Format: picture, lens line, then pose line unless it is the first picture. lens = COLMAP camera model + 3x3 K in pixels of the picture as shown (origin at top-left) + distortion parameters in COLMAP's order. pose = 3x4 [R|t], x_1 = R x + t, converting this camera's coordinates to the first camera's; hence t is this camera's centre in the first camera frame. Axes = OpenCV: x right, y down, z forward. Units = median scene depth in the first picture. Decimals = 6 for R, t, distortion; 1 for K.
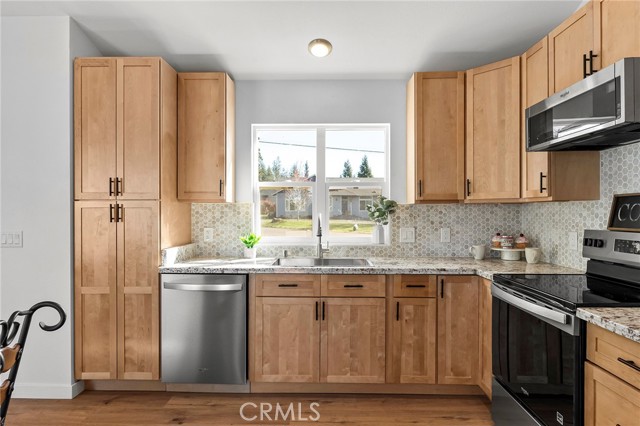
lens RADIAL K [[372.6, 0, 317.7], [0, 372.6, 214.6], [0, 0, 1]] dist [0.001273, -0.001642]
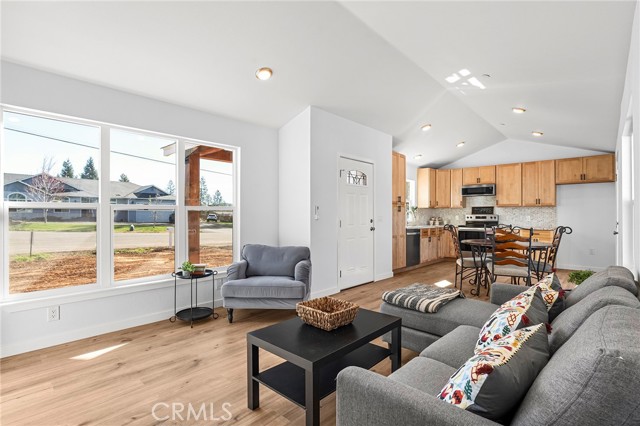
lens RADIAL K [[314.0, 0, 322.0], [0, 314.0, 212.4], [0, 0, 1]] dist [0.006565, -0.000016]
pose [[0.652710, 0.010779, 0.757531, -2.626277], [0.001956, 0.999871, -0.015913, 0.058249], [-0.757606, 0.011869, 0.652605, -0.100408]]
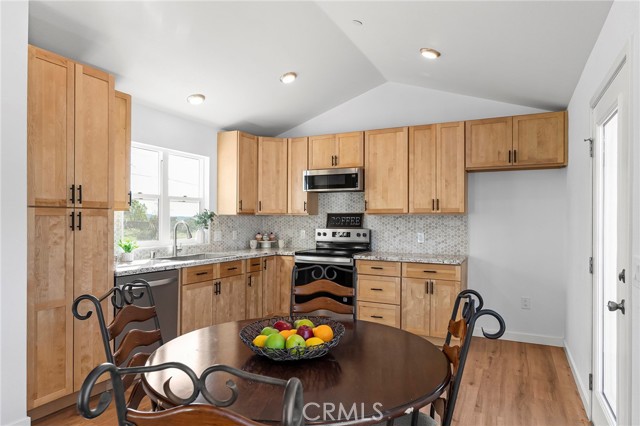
lens RADIAL K [[400.7, 0, 319.1], [0, 400.7, 215.3], [0, 0, 1]] dist [-0.000065, 0.001093]
pose [[0.428745, 0.012271, 0.903342, -1.184307], [0.001468, 0.999897, -0.014279, -0.003297], [-0.903424, 0.007448, 0.428683, -0.027319]]
